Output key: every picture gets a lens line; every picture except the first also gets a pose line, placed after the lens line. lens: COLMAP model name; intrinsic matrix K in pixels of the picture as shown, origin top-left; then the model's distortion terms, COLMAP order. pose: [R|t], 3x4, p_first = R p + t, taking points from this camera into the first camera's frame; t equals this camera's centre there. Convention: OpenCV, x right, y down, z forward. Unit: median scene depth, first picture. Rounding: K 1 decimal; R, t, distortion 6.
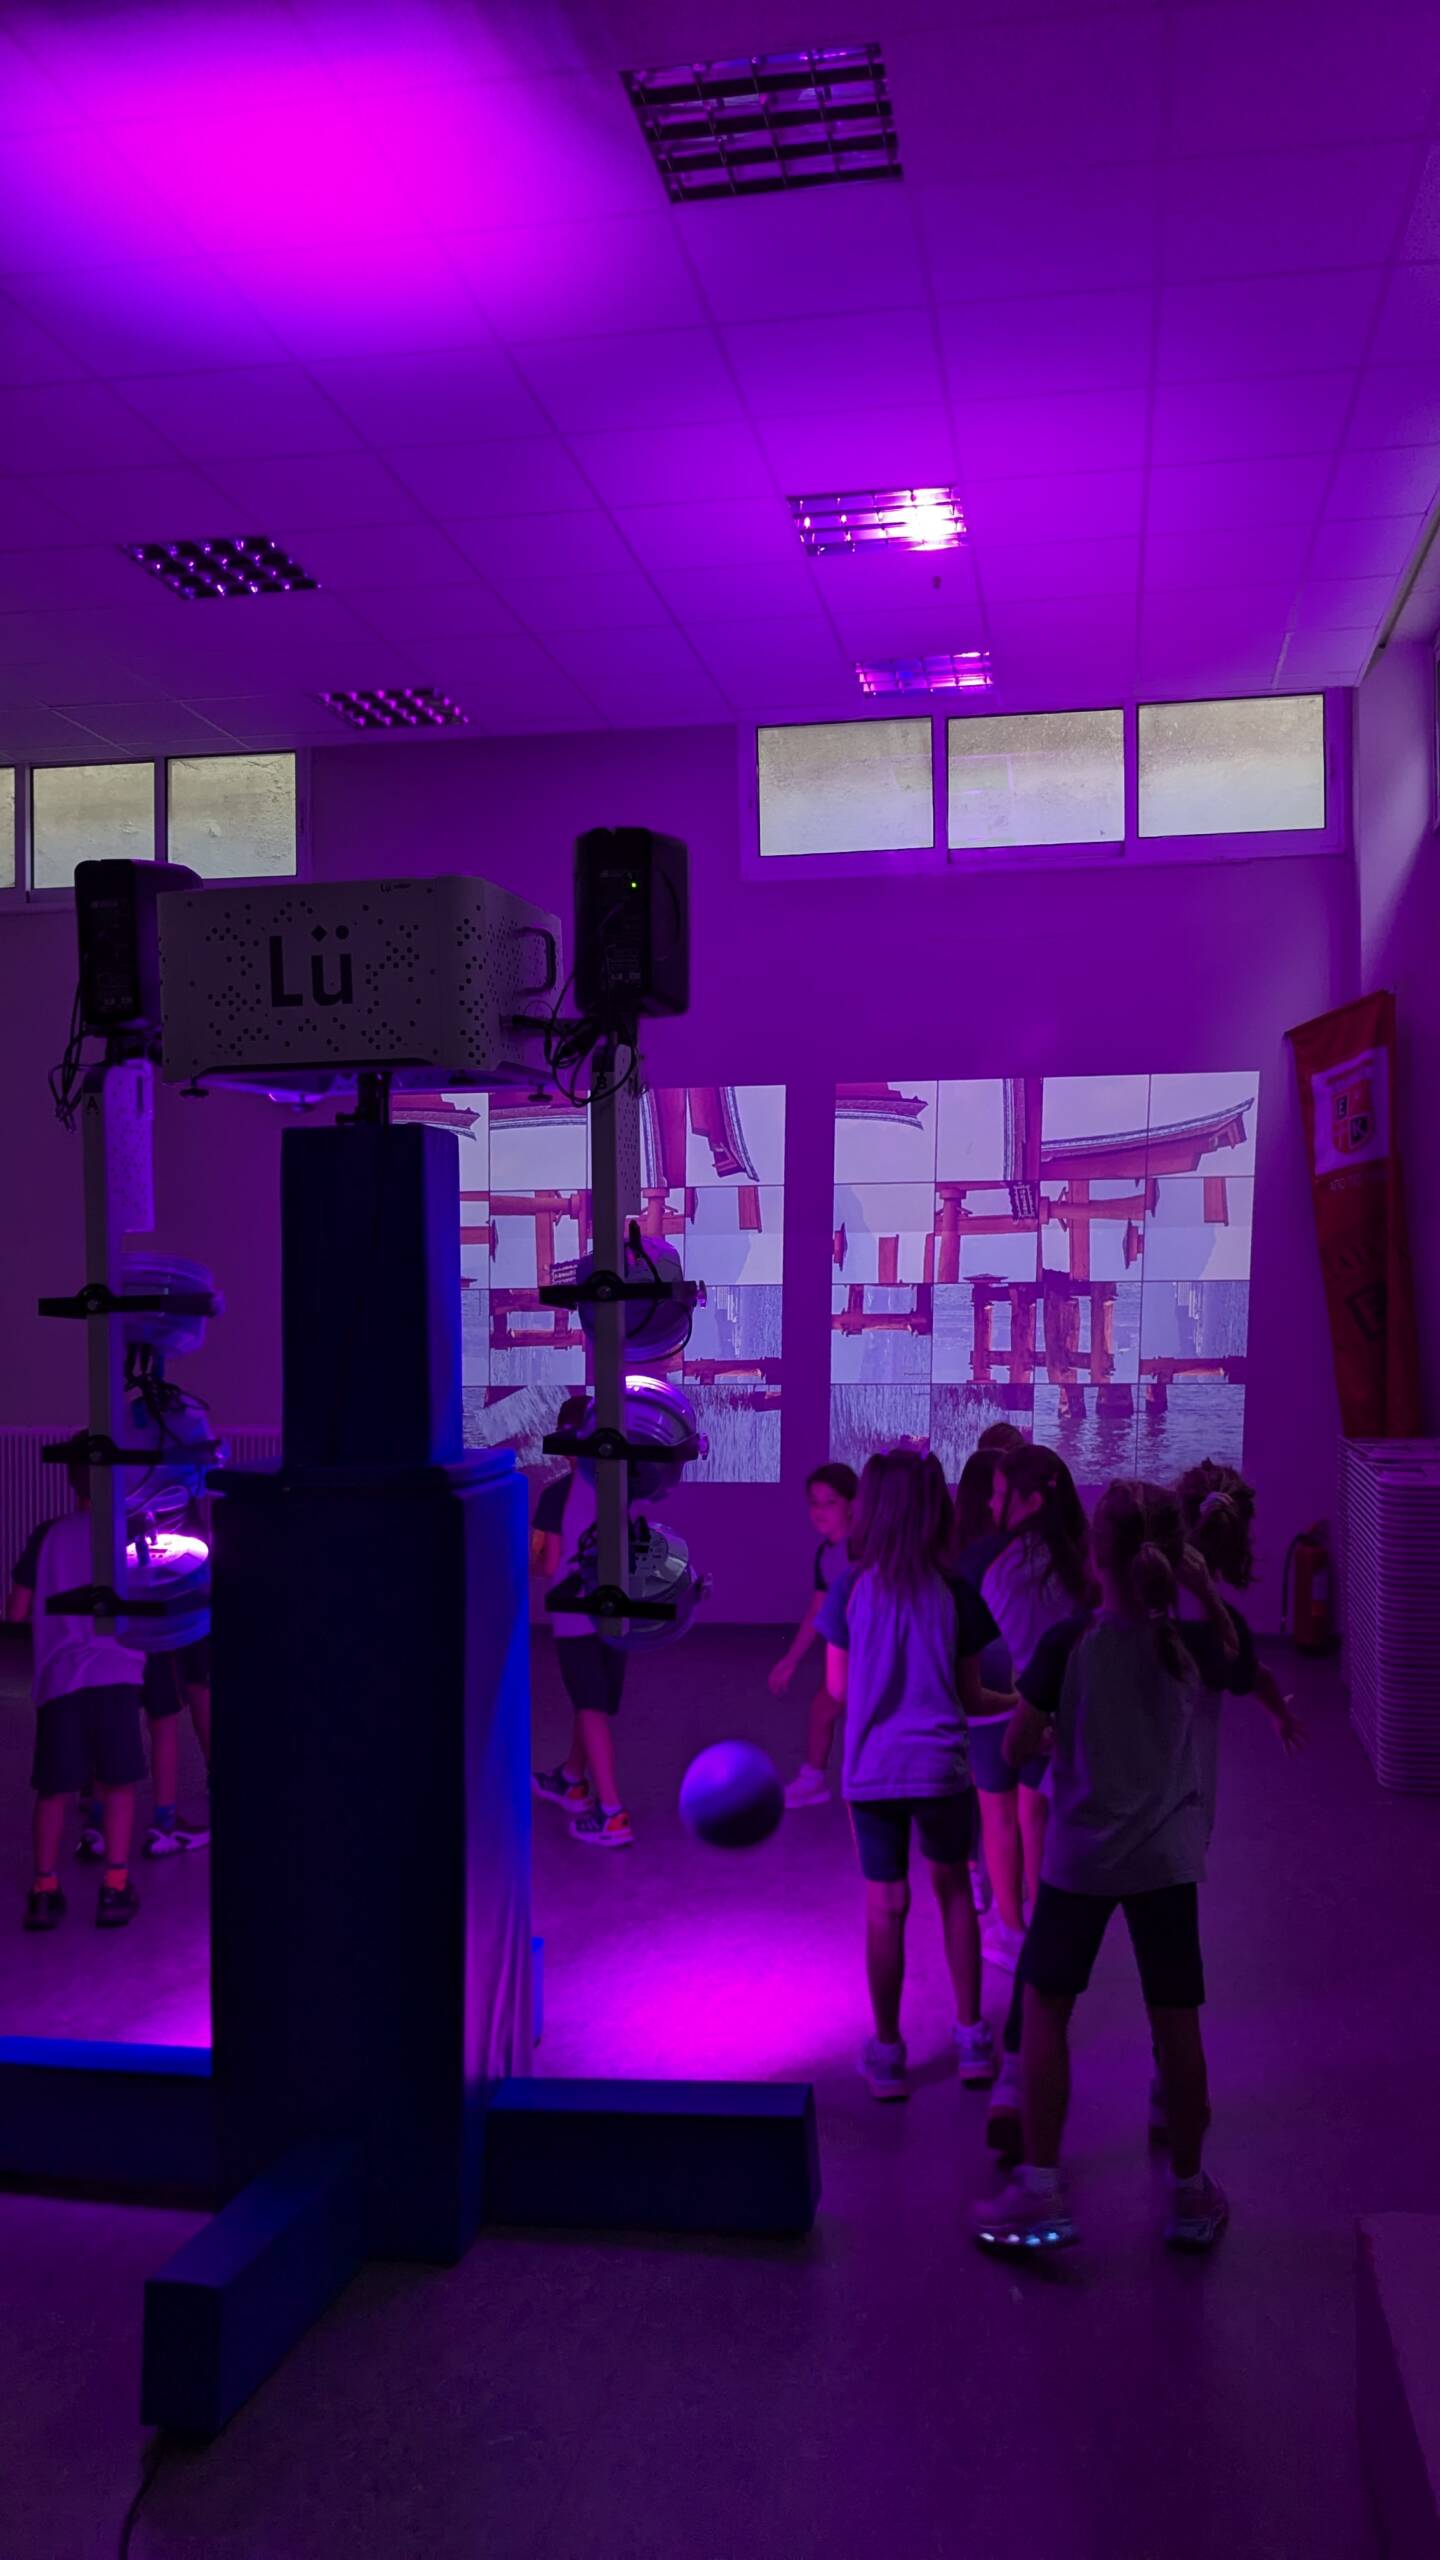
lens RADIAL K [[2125.2, 0, 735.8], [0, 2125.2, 1284.7], [0, 0, 1]] dist [0.078325, -0.005868]
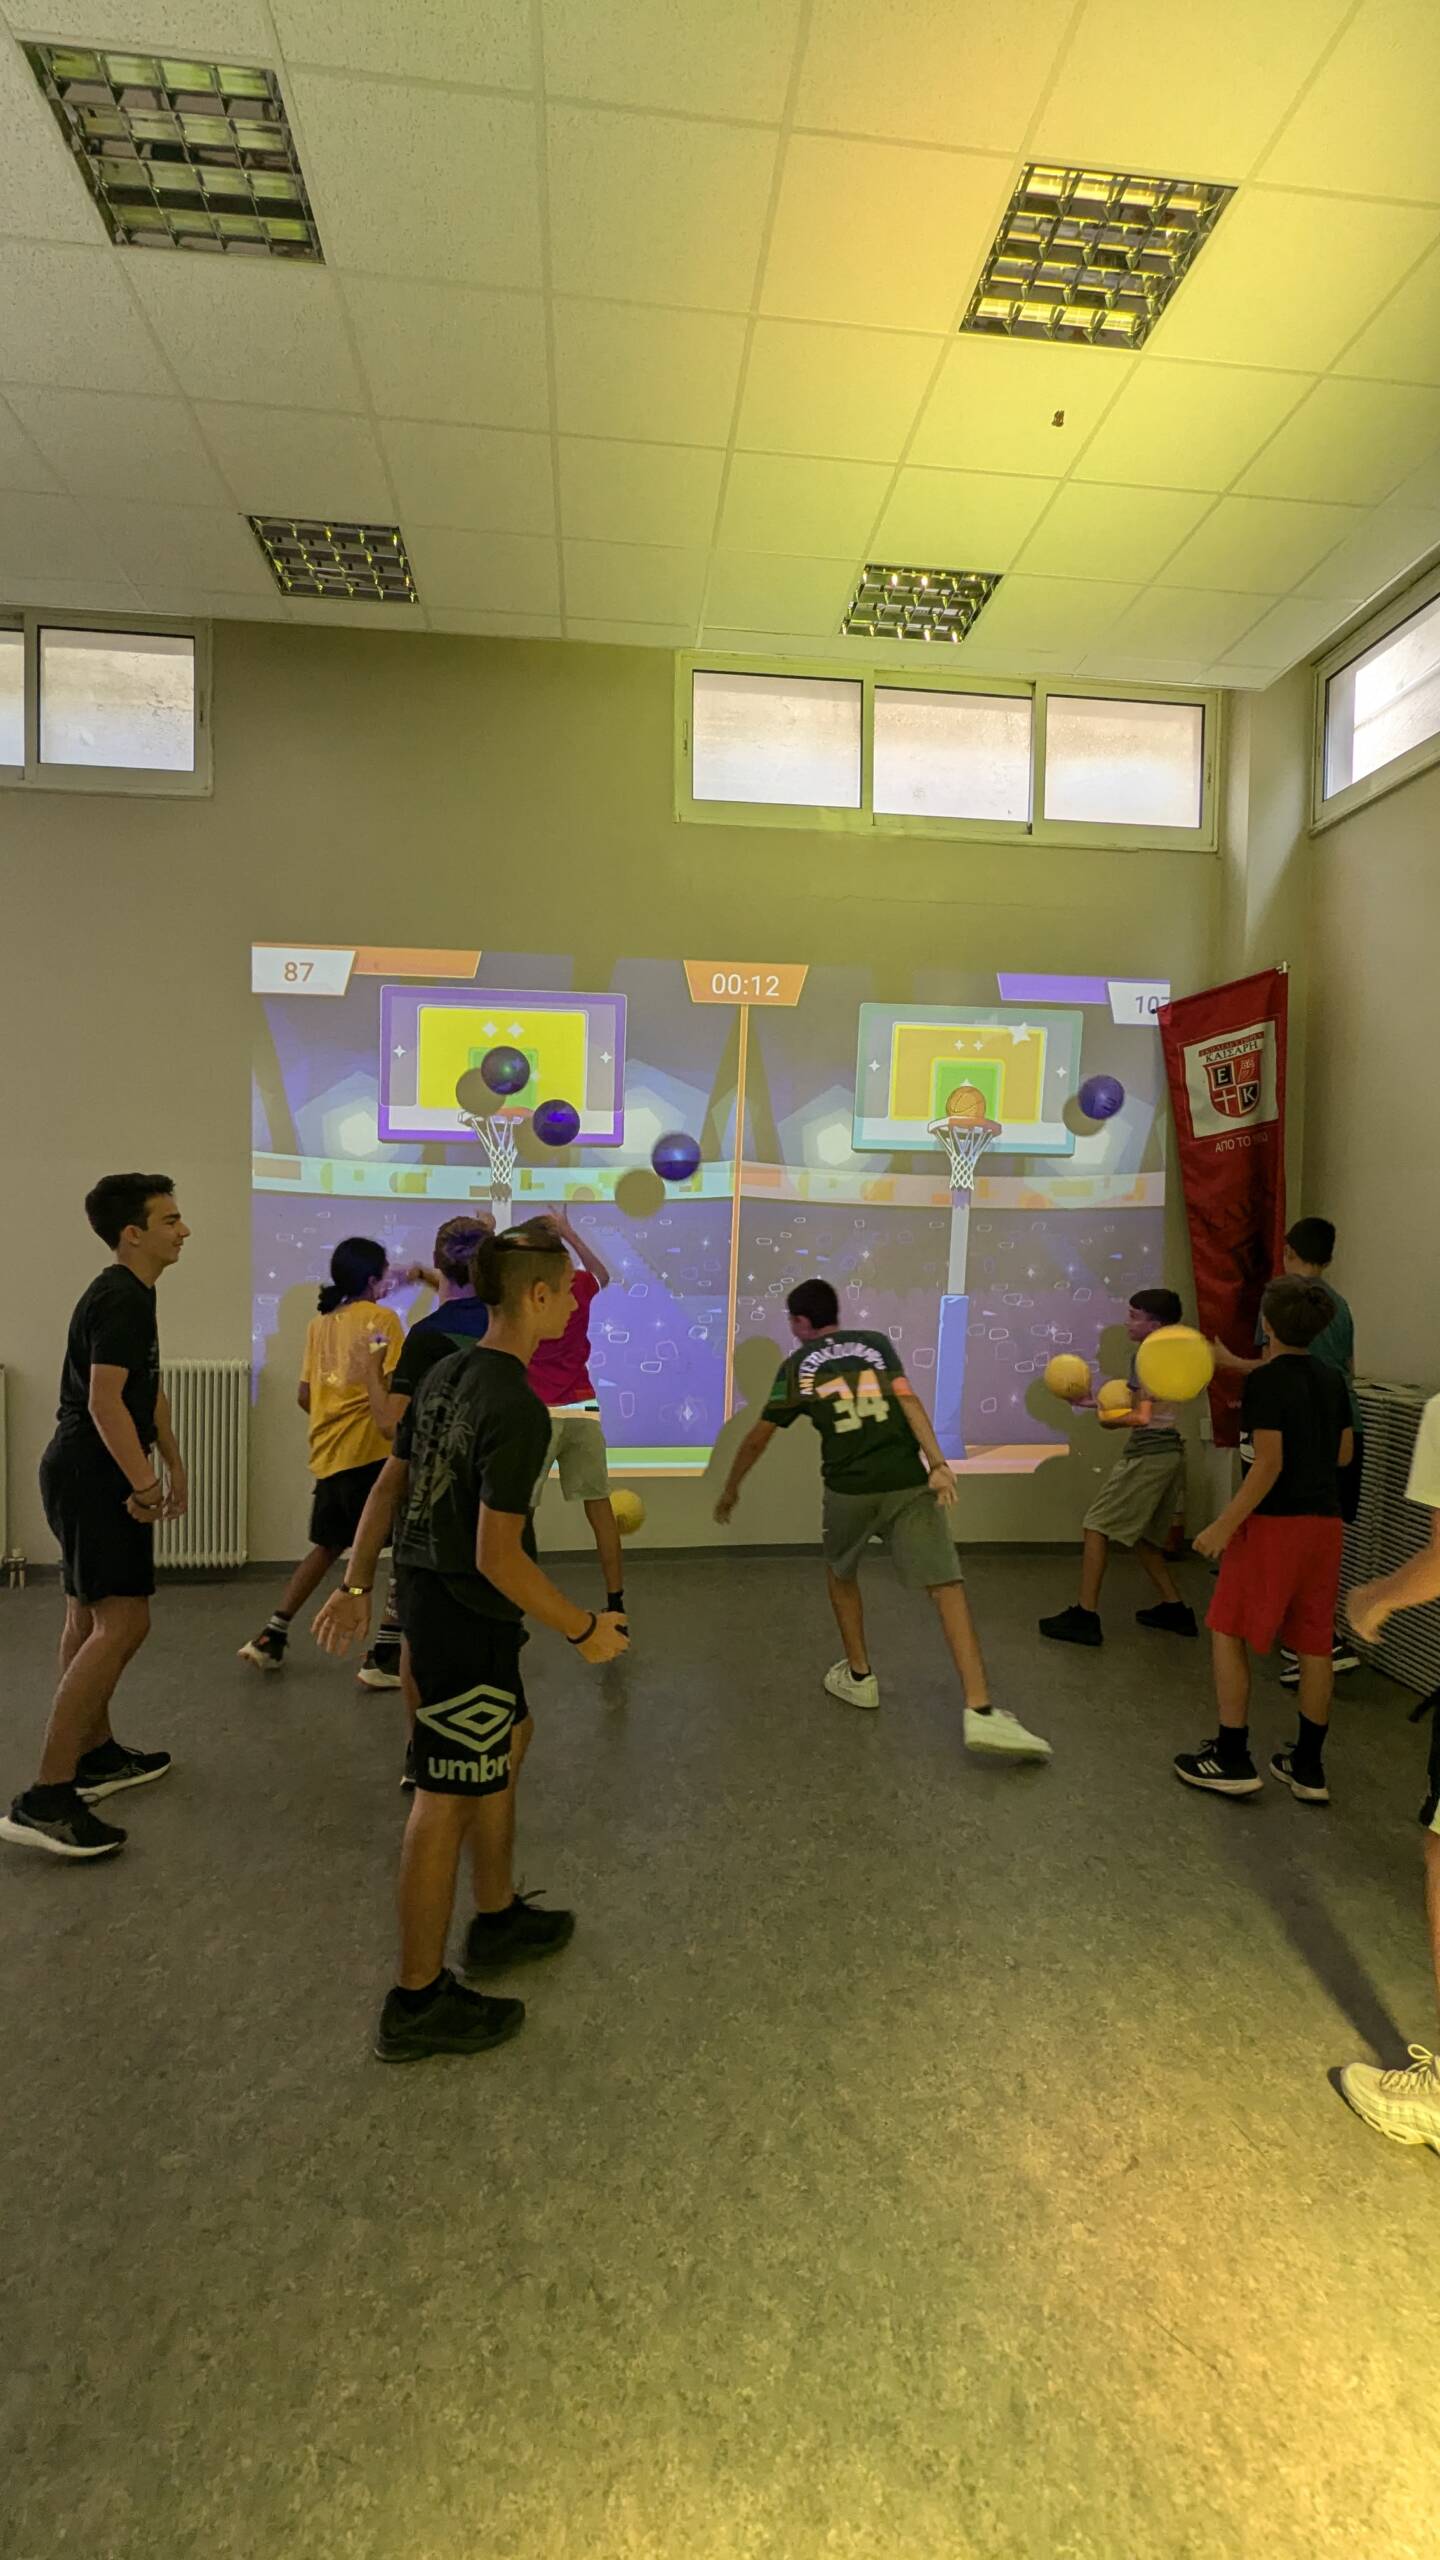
lens RADIAL K [[1256.6, 0, 737.3], [0, 1256.6, 1293.9], [0, 0, 1]] dist [-0.000202, -0.000352]
pose [[0.957414, 0.011592, 0.288487, -0.483421], [-0.024060, 0.998922, 0.039710, 0.038142], [-0.287716, -0.044960, 0.956660, 1.424203]]
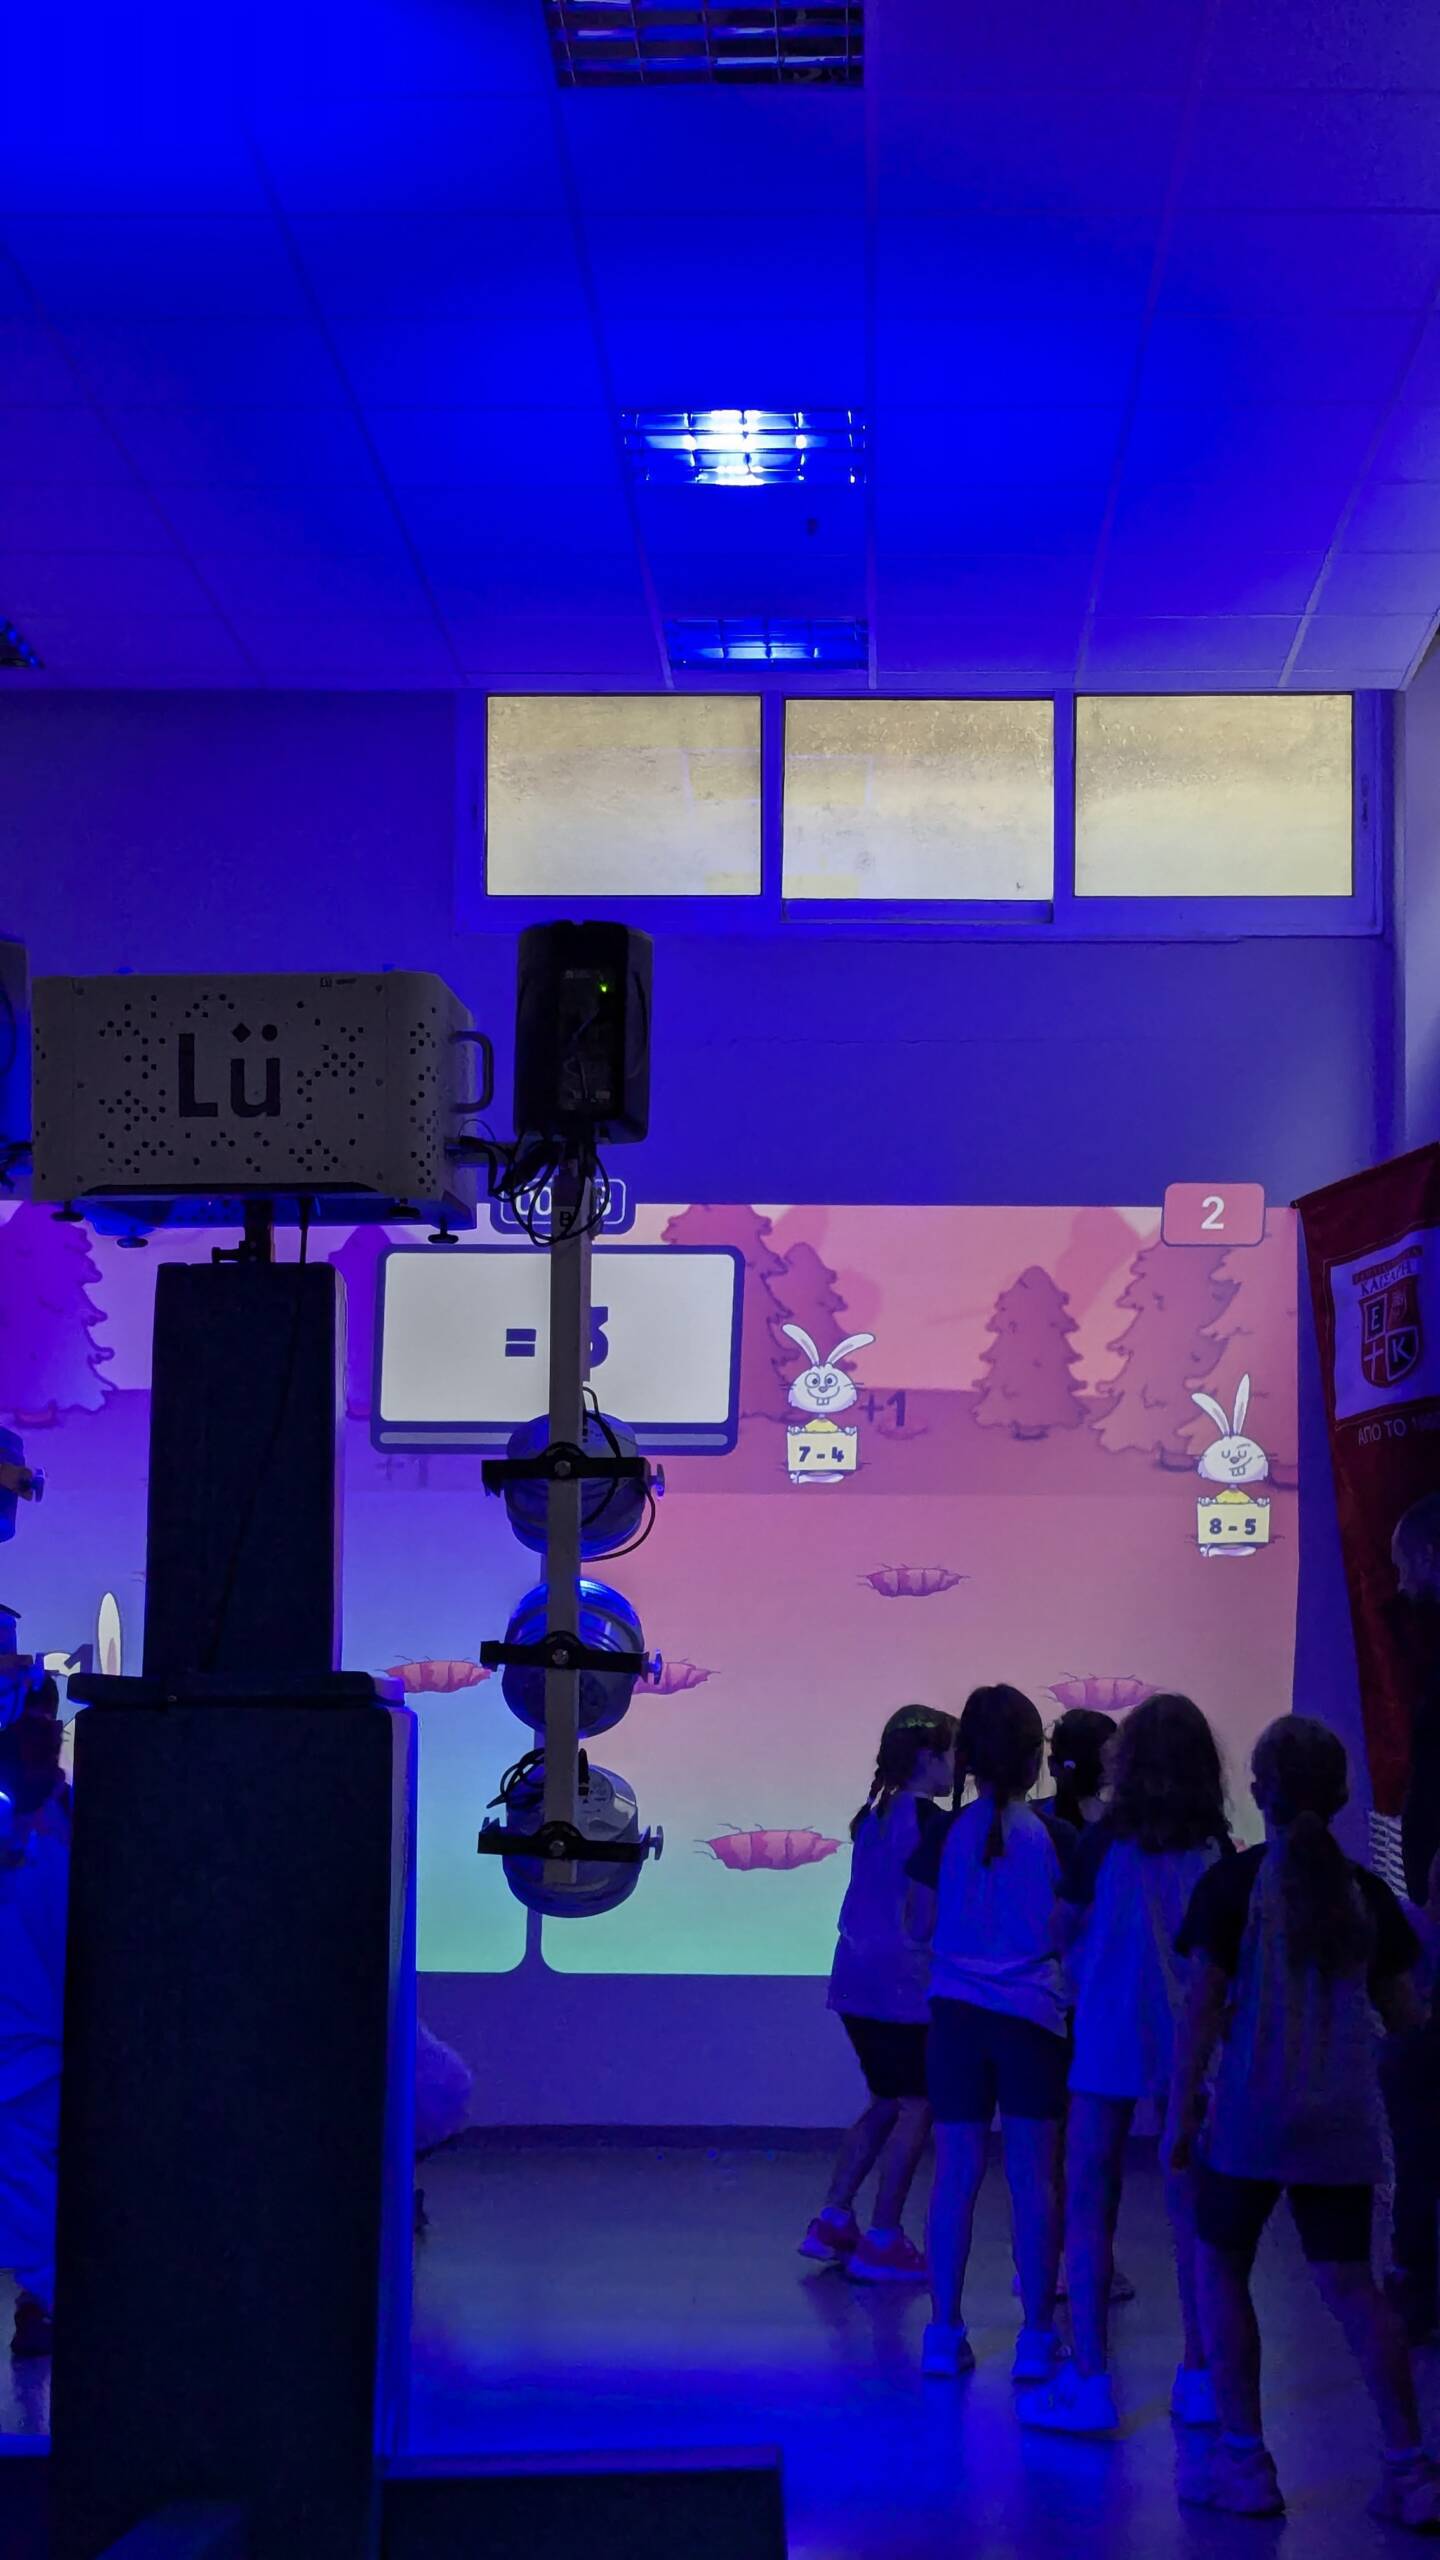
lens RADIAL K [[2231.9, 0, 1038.9], [0, 2231.9, 1288.5], [0, 0, 1]] dist [0.120563, -0.000182]
pose [[0.994292, 0.026584, 0.103327, 0.036219], [-0.019907, 0.997679, -0.065120, -0.014892], [-0.104819, 0.062692, 0.992513, 0.109023]]
